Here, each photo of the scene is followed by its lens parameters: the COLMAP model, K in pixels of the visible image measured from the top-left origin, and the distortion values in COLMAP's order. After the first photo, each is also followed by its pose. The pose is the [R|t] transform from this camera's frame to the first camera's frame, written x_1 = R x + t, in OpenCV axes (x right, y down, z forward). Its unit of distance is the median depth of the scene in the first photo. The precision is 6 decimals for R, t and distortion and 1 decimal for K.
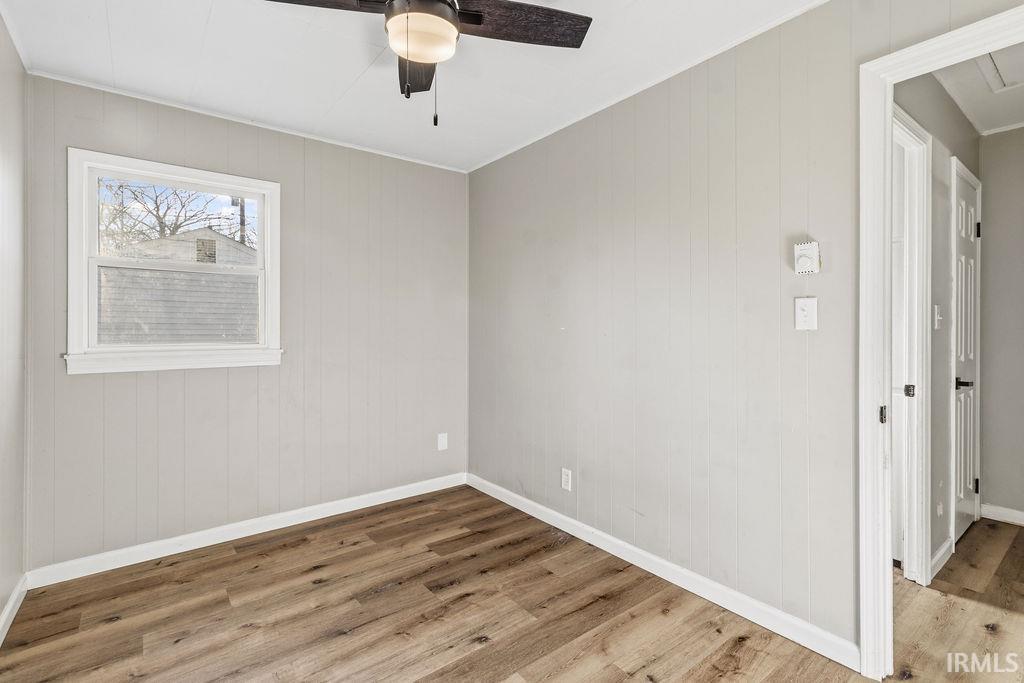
lens RADIAL K [[477.3, 0, 522.4], [0, 477.3, 329.9], [0, 0, 1]] dist [0.001293, -0.000218]
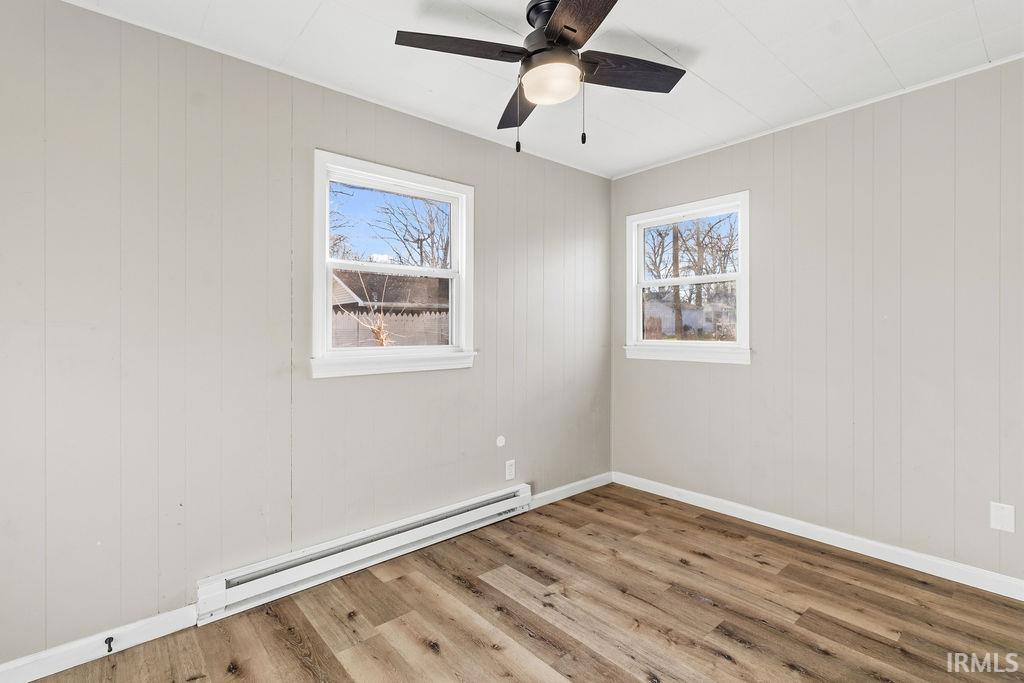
lens RADIAL K [[477.3, 0, 522.4], [0, 477.3, 329.9], [0, 0, 1]] dist [0.001293, -0.000218]
pose [[0.054988, 0.005738, -0.998471, 0.618105], [0.000515, 0.999983, 0.005775, -0.010950], [0.998487, -0.000832, 0.054984, 0.547481]]
